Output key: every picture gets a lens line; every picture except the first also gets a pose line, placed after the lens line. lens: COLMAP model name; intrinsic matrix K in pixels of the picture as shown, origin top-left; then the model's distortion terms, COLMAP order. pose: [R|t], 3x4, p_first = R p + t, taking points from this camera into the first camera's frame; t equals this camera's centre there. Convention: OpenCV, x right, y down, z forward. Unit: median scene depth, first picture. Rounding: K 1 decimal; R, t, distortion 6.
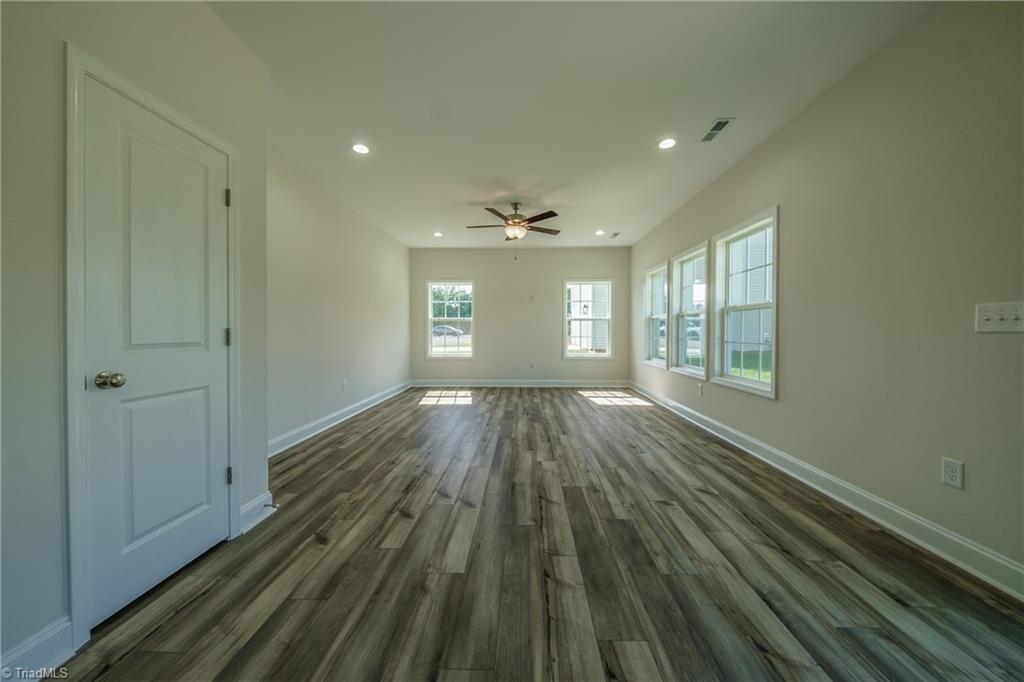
lens RADIAL K [[347.8, 0, 517.3], [0, 347.8, 333.4], [0, 0, 1]] dist [0.033549, -0.016471]
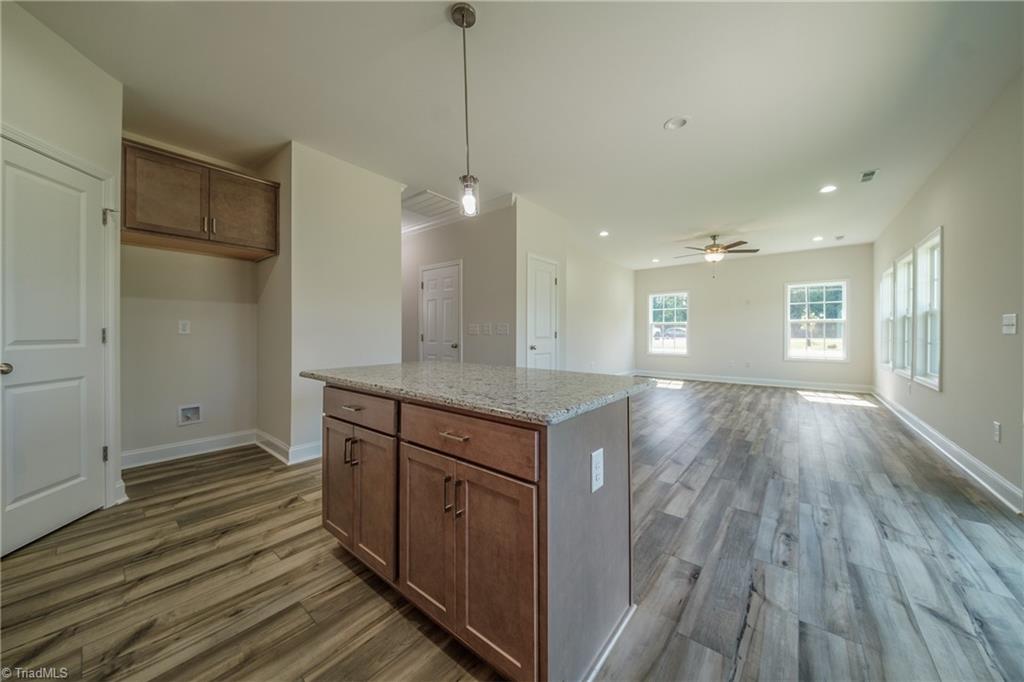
lens RADIAL K [[351.4, 0, 517.6], [0, 351.4, 333.8], [0, 0, 1]] dist [0.010121, -0.005839]
pose [[0.801551, 0.002979, -0.597919, 0.264756], [-0.007059, 0.999965, -0.004480, 0.008805], [0.597885, 0.007811, 0.801544, -0.666858]]
